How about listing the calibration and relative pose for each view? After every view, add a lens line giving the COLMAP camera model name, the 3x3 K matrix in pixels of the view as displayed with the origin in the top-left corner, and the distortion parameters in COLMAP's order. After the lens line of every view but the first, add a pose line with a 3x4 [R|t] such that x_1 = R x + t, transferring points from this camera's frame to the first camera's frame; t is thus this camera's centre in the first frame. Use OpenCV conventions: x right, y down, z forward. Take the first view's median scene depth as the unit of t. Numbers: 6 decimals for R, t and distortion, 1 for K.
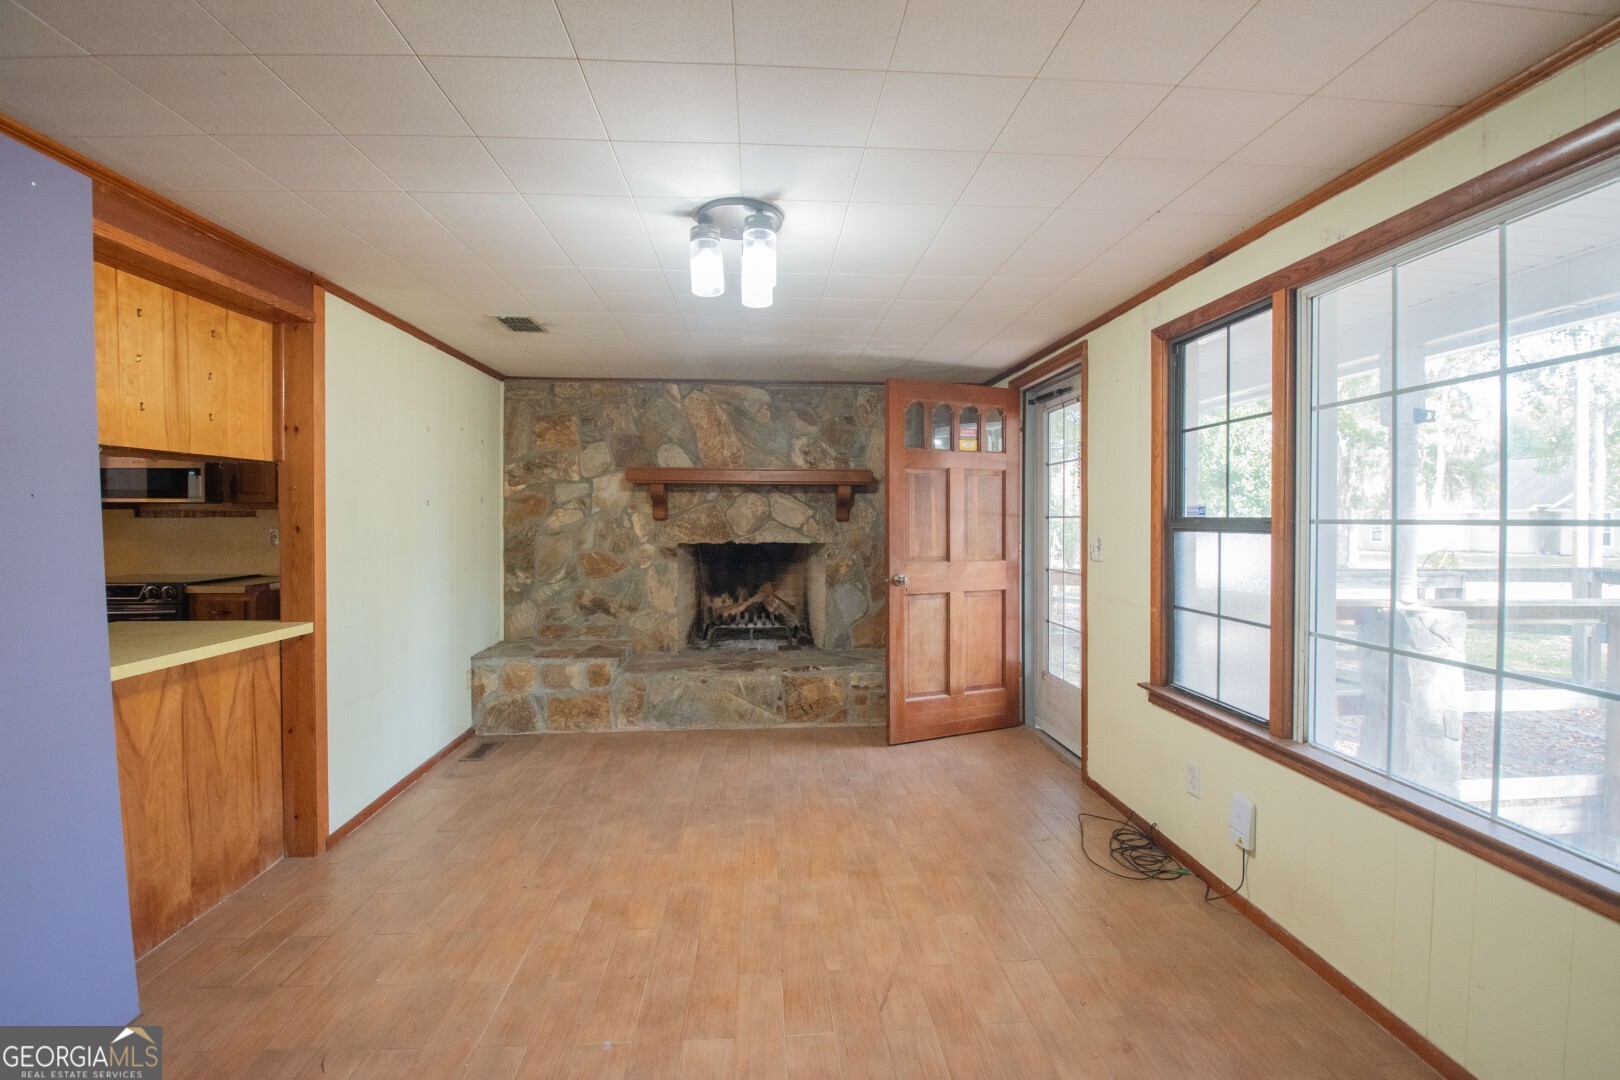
lens RADIAL K [[728.8, 0, 831.7], [0, 728.8, 527.3], [0, 0, 1]] dist [0.006840, -0.016669]
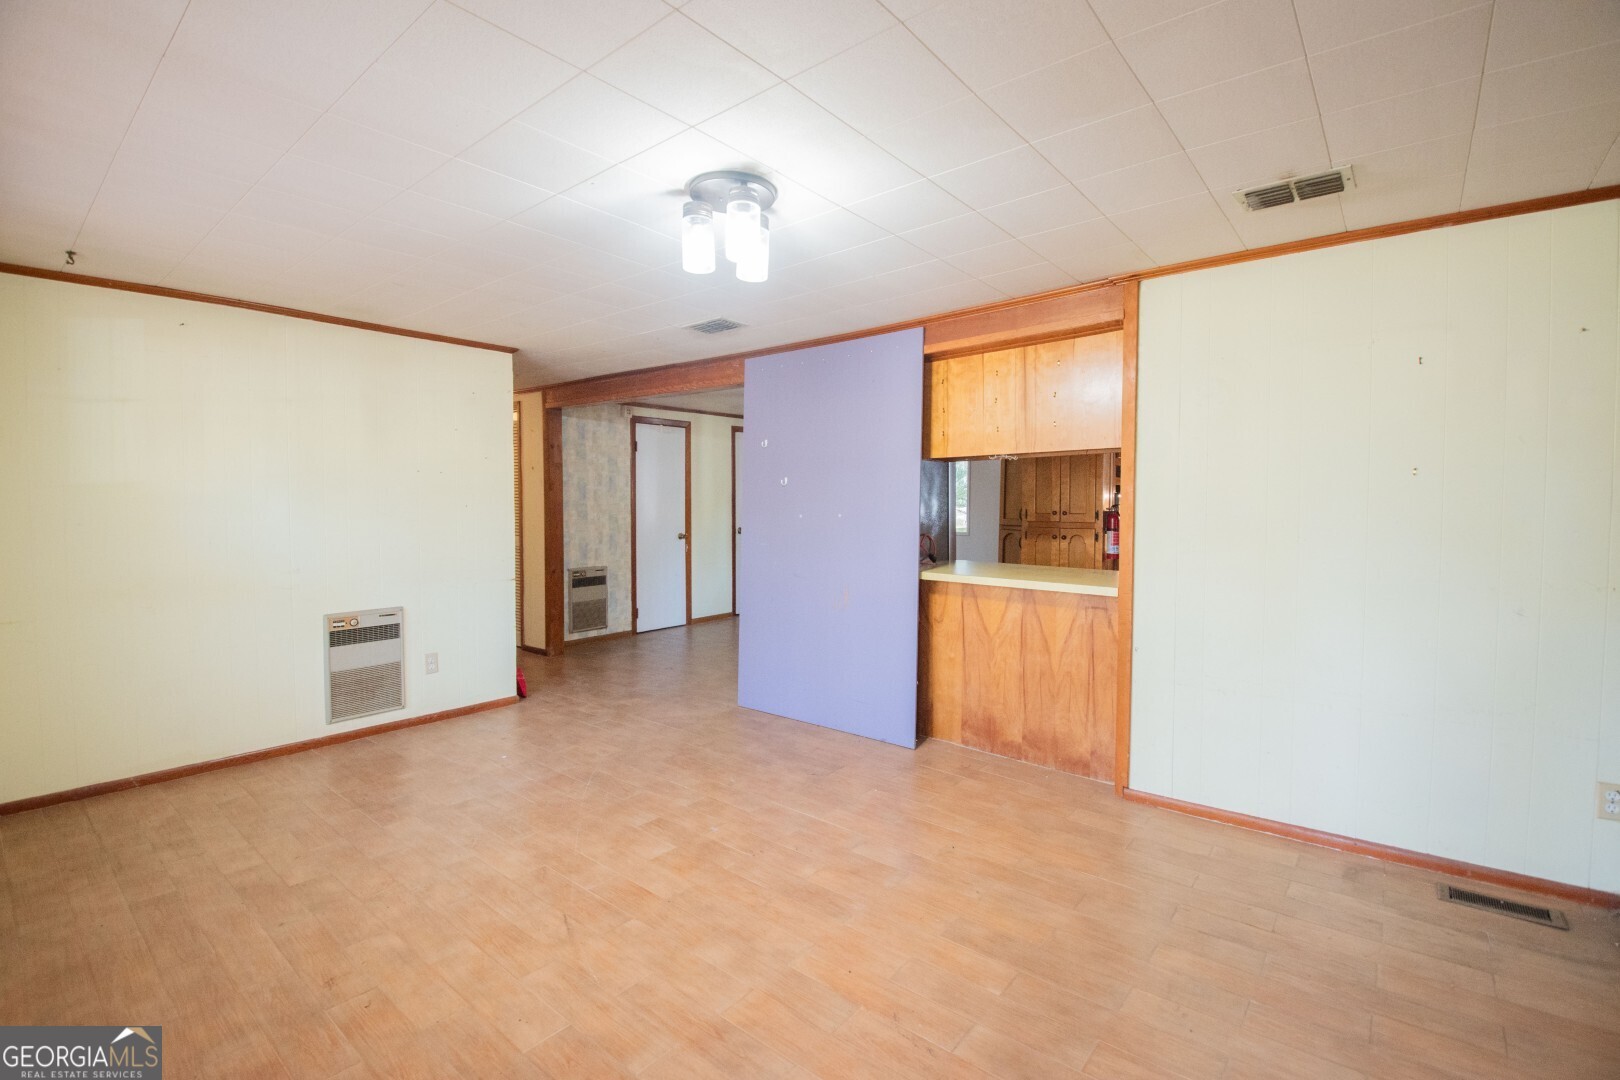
lens RADIAL K [[728.8, 0, 813.1], [0, 728.8, 527.8], [0, 0, 1]] dist [0.006840, -0.016669]
pose [[-0.710166, 0.026245, -0.703545, 0.387096], [-0.011385, 0.998746, 0.048750, -0.011916], [0.703942, 0.042631, -0.708977, 1.367240]]
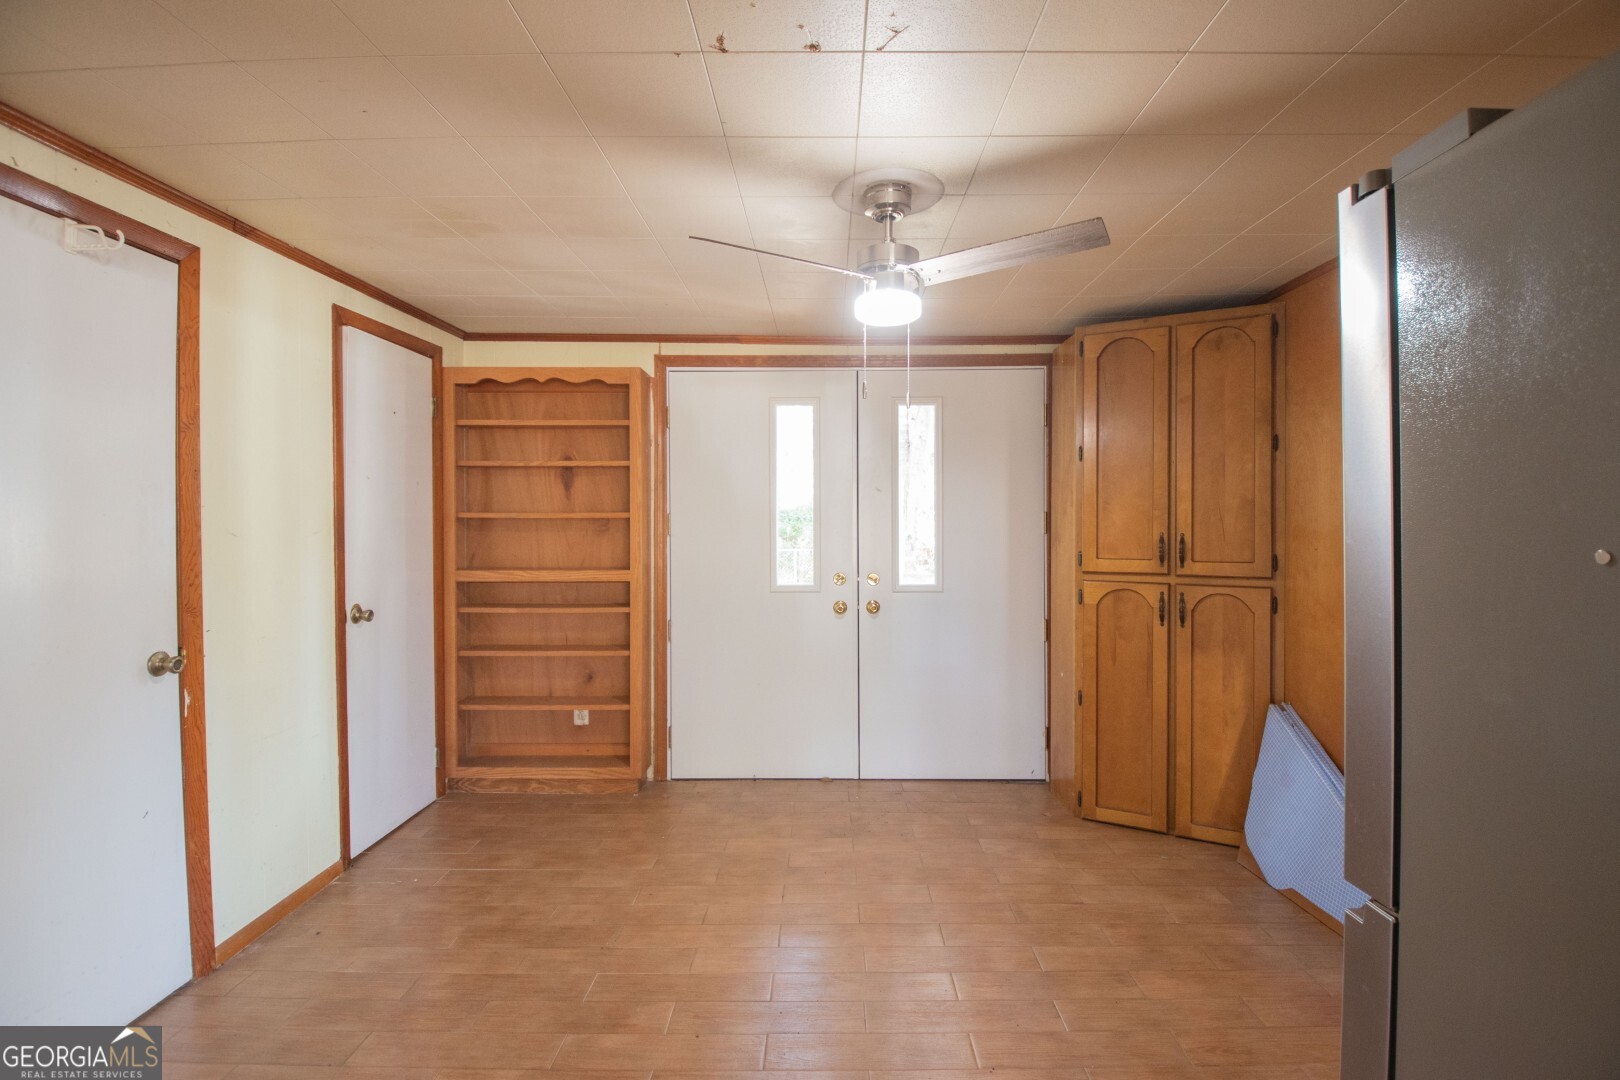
lens RADIAL K [[728.8, 0, 788.0], [0, 728.8, 530.2], [0, 0, 1]] dist [0.006840, -0.016669]
pose [[-0.135249, 0.017791, -0.990652, -0.472445], [-0.010401, 0.999758, 0.019375, 0.001911], [0.990757, 0.012924, -0.135031, -0.068078]]
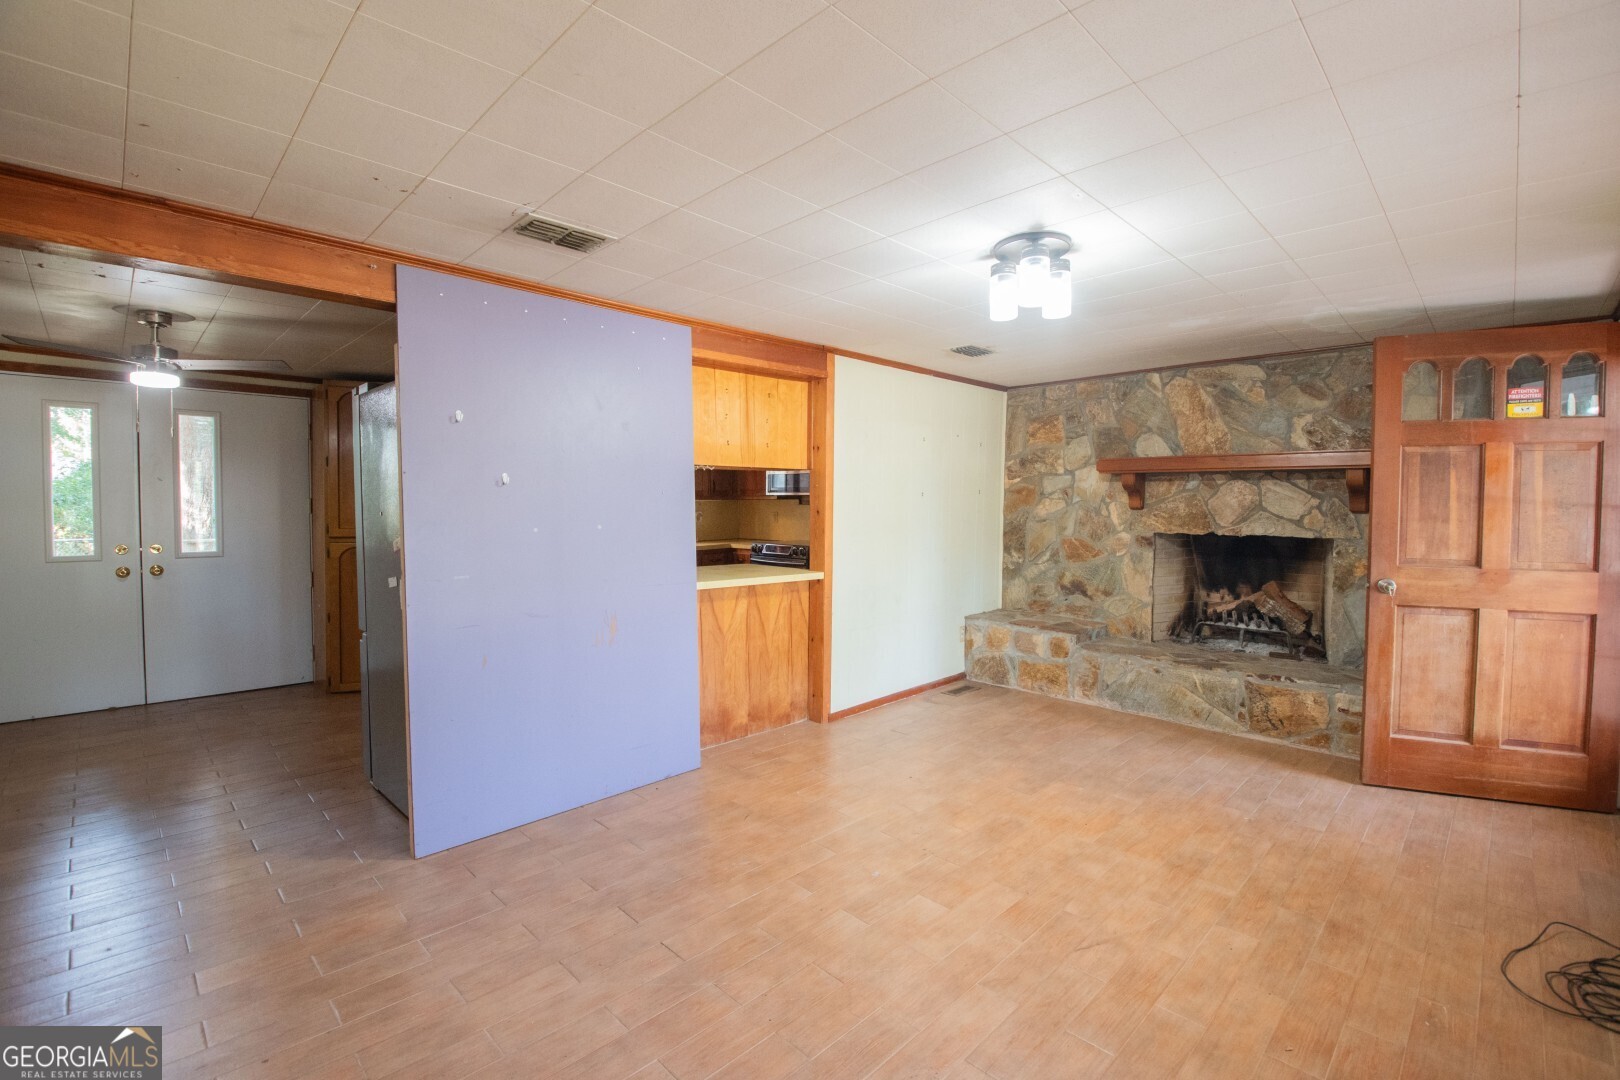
lens RADIAL K [[728.8, 0, 807.2], [0, 728.8, 530.4], [0, 0, 1]] dist [0.006840, -0.016669]
pose [[0.641337, 0.031460, -0.766614, 0.416677], [-0.017328, 0.999498, 0.026521, 0.001005], [0.767064, -0.003725, 0.641560, -0.014624]]
